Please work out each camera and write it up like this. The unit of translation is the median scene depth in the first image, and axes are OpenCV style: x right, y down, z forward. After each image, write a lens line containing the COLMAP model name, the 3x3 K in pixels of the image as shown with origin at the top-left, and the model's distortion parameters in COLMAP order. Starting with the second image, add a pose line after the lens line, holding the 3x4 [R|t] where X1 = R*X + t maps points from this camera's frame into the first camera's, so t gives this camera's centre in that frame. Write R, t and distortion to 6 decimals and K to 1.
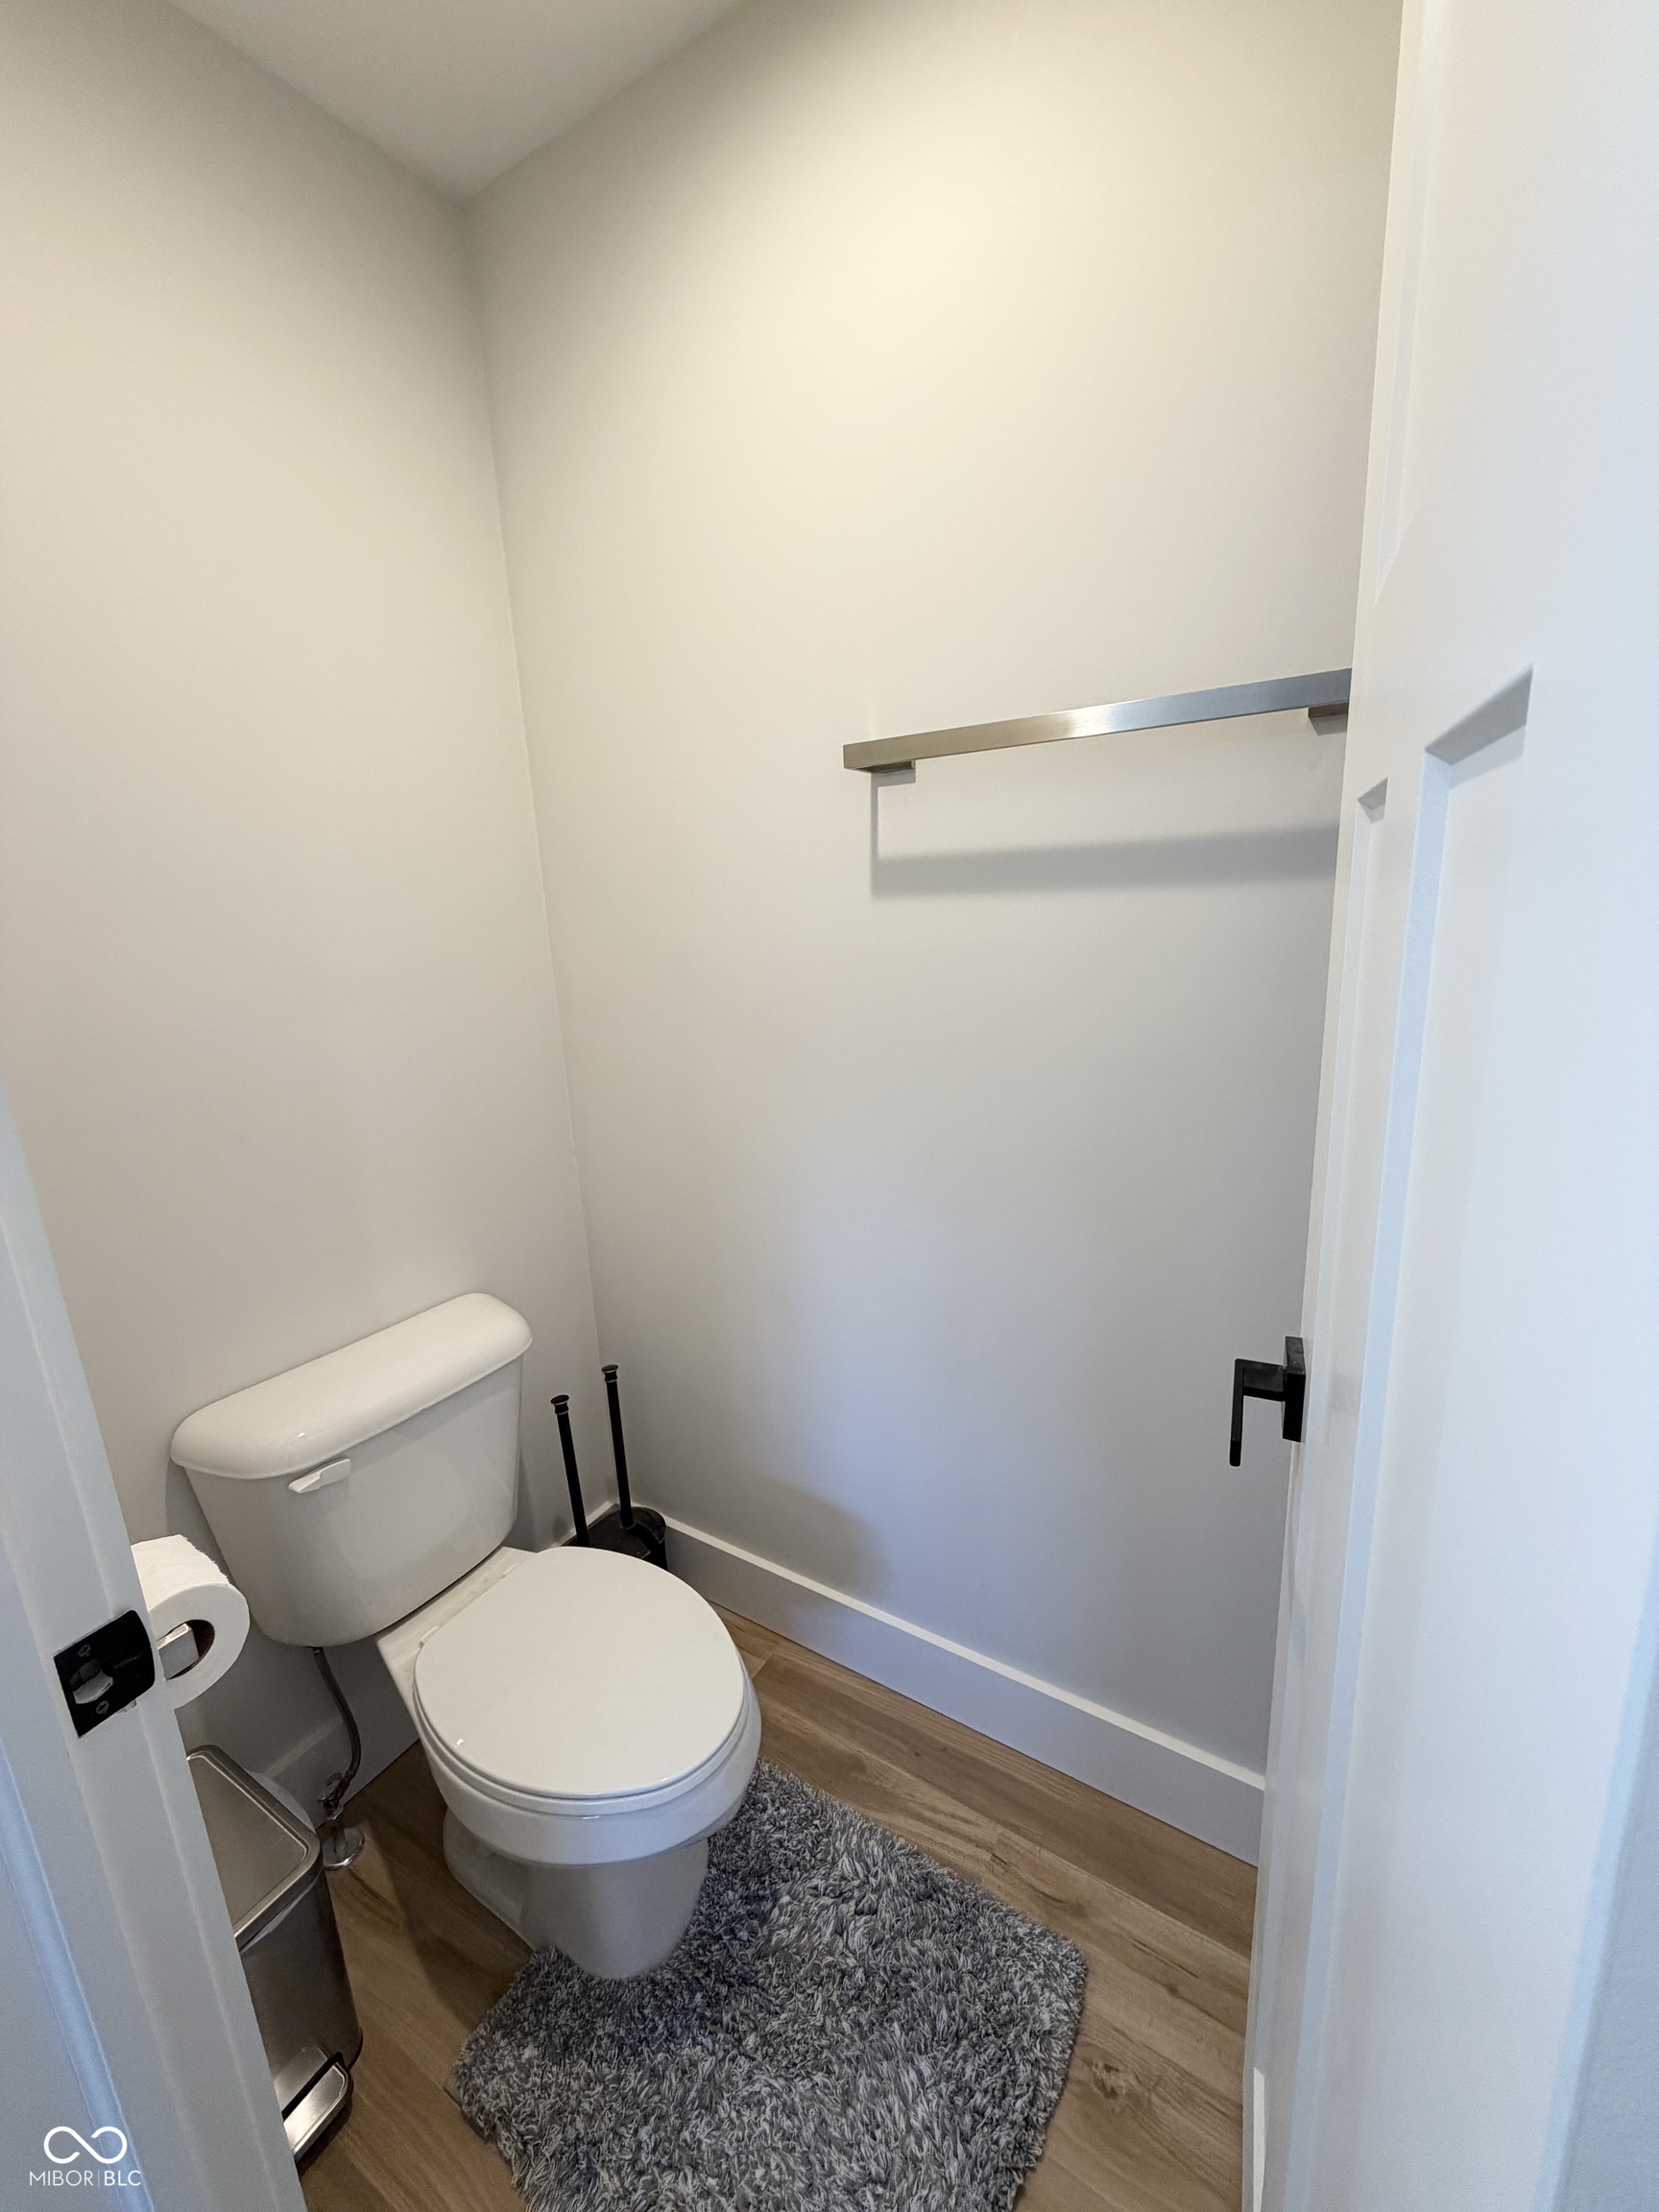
lens RADIAL K [[878.6, 0, 827.8], [0, 878.6, 1155.8], [0, 0, 1]] dist [-0.000530, 0.000531]
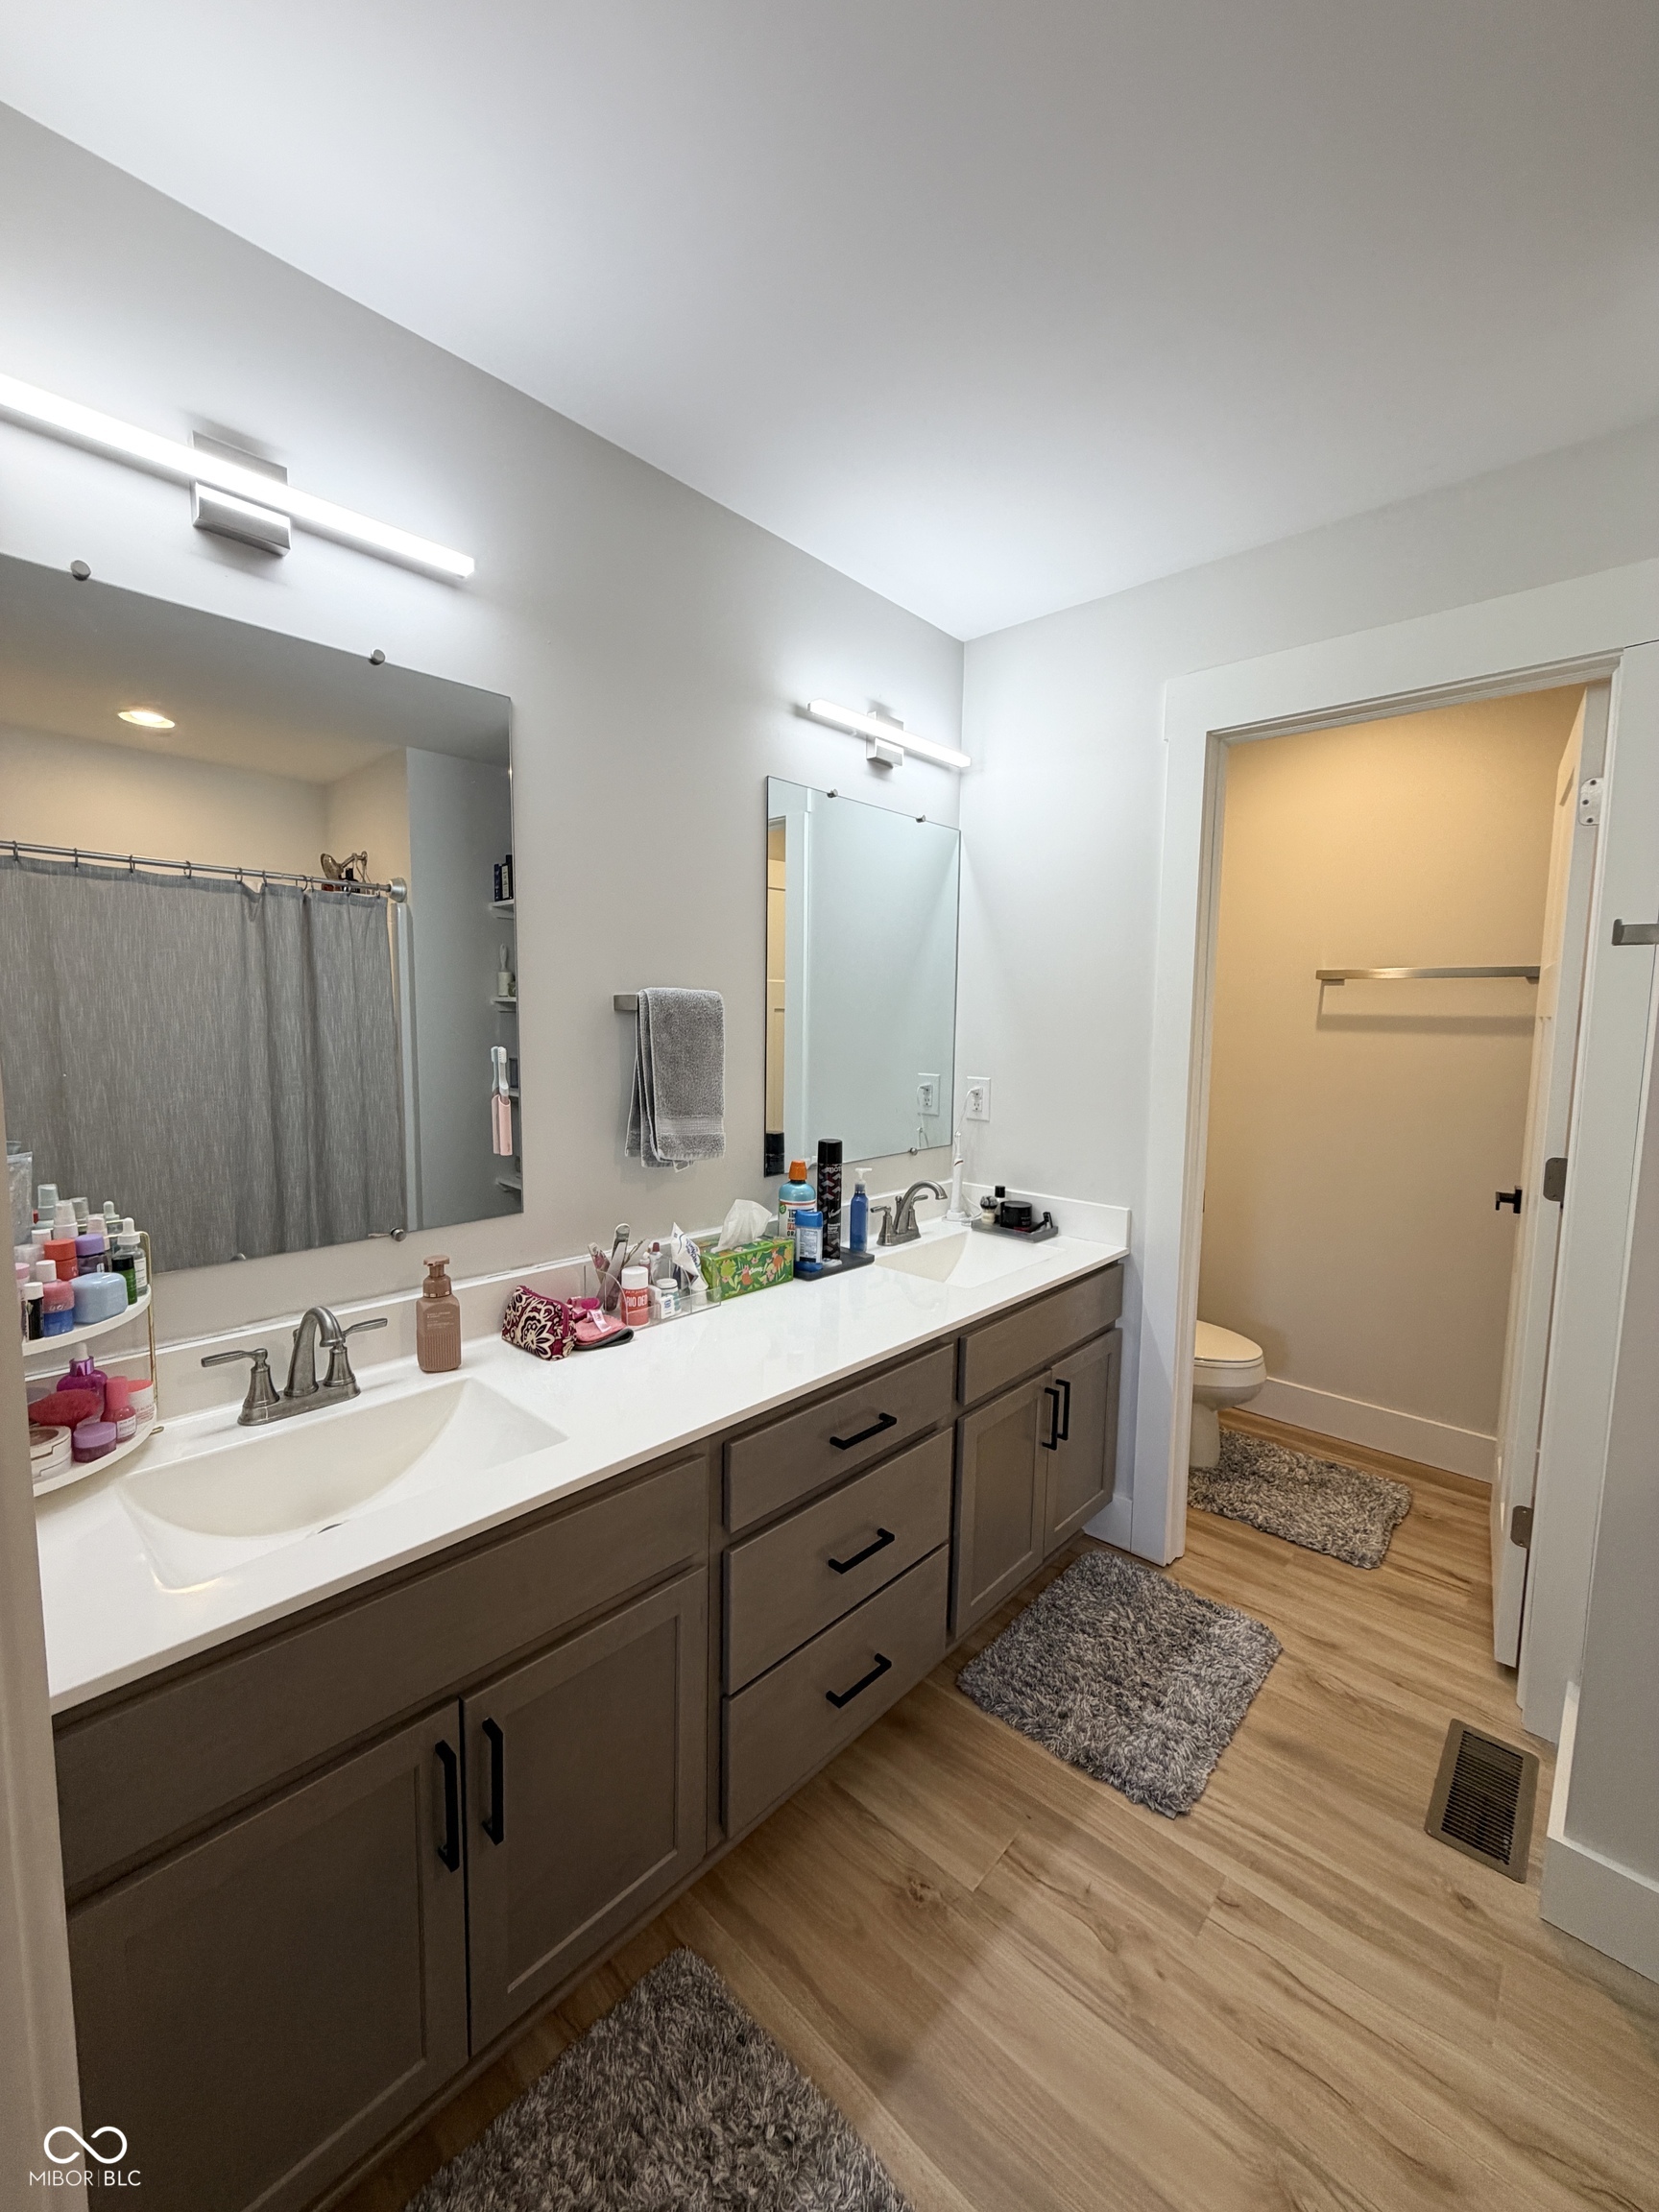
lens RADIAL K [[878.6, 0, 829.0], [0, 878.6, 1103.9], [0, 0, 1]] dist [-0.000530, 0.000531]
pose [[0.981690, 0.083989, -0.170970, -1.074422], [-0.106854, 0.985838, -0.129254, 0.456030], [0.157693, 0.145156, 0.976761, -1.954296]]
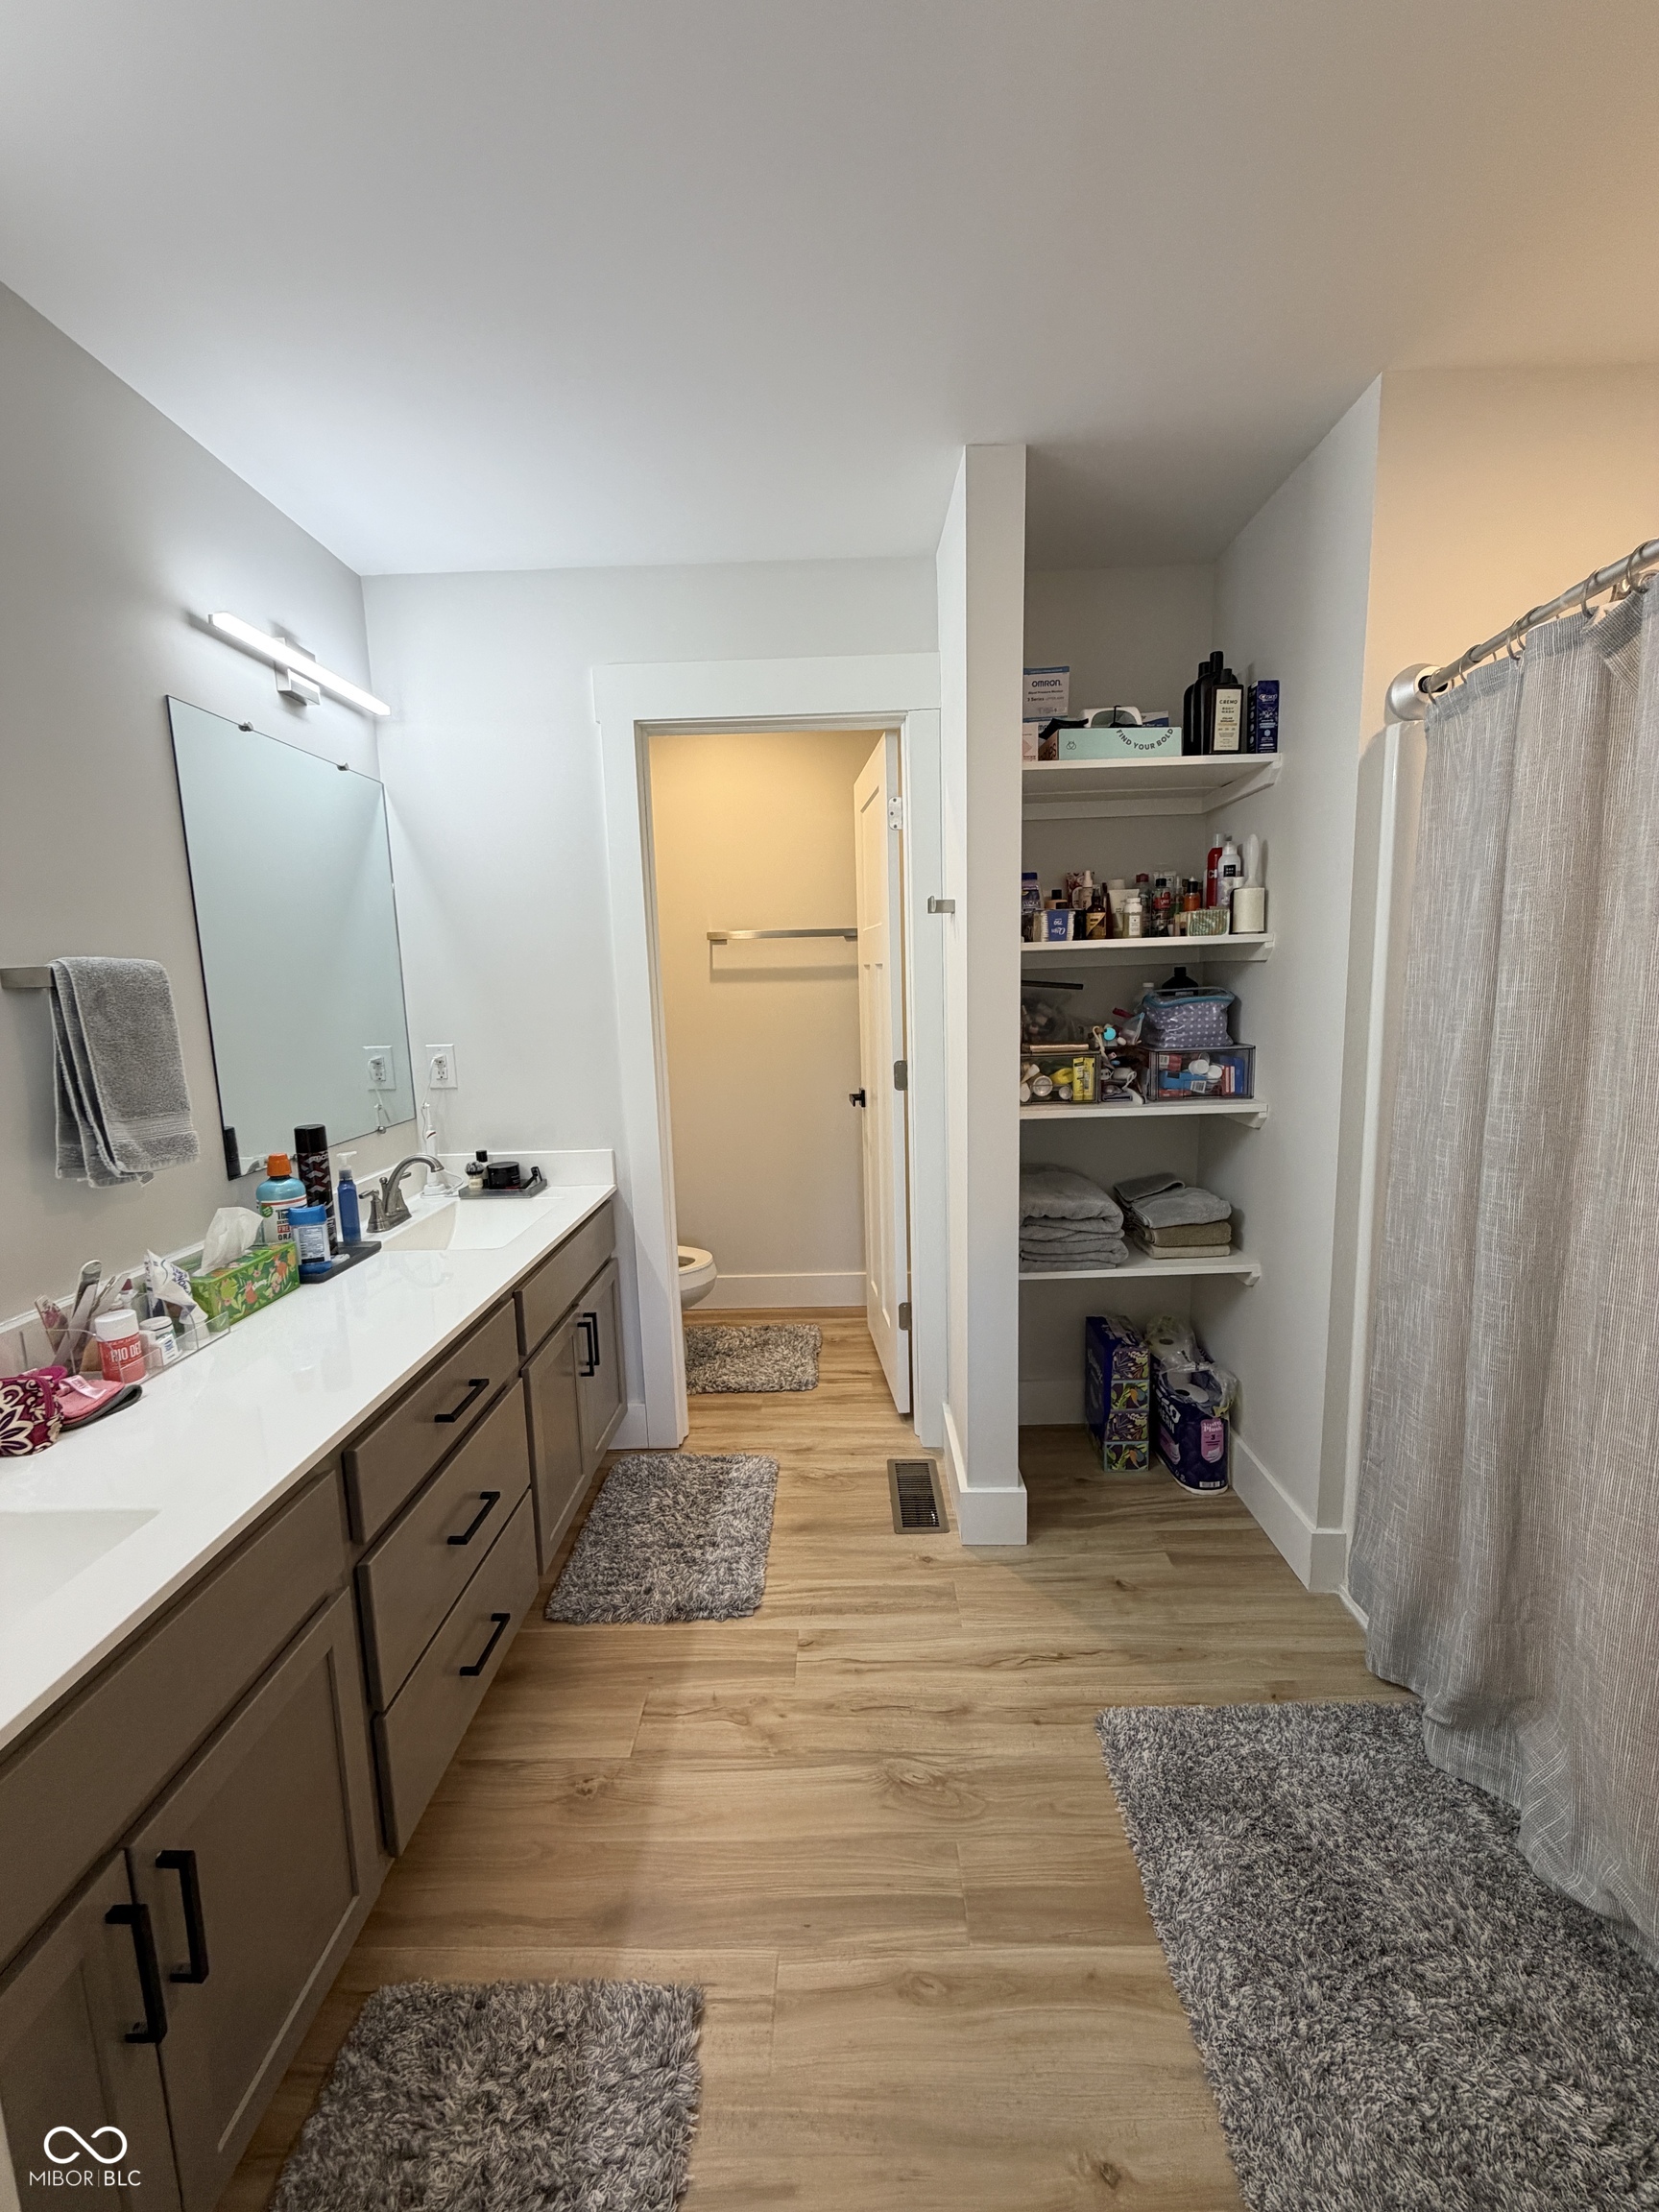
lens RADIAL K [[878.6, 0, 827.0], [0, 878.6, 1103.2], [0, 0, 1]] dist [-0.000530, 0.000531]
pose [[0.855958, -0.047496, 0.514860, -1.457914], [0.109619, 0.989806, -0.090932, 0.514526], [-0.505292, 0.134272, 0.852438, -2.051302]]
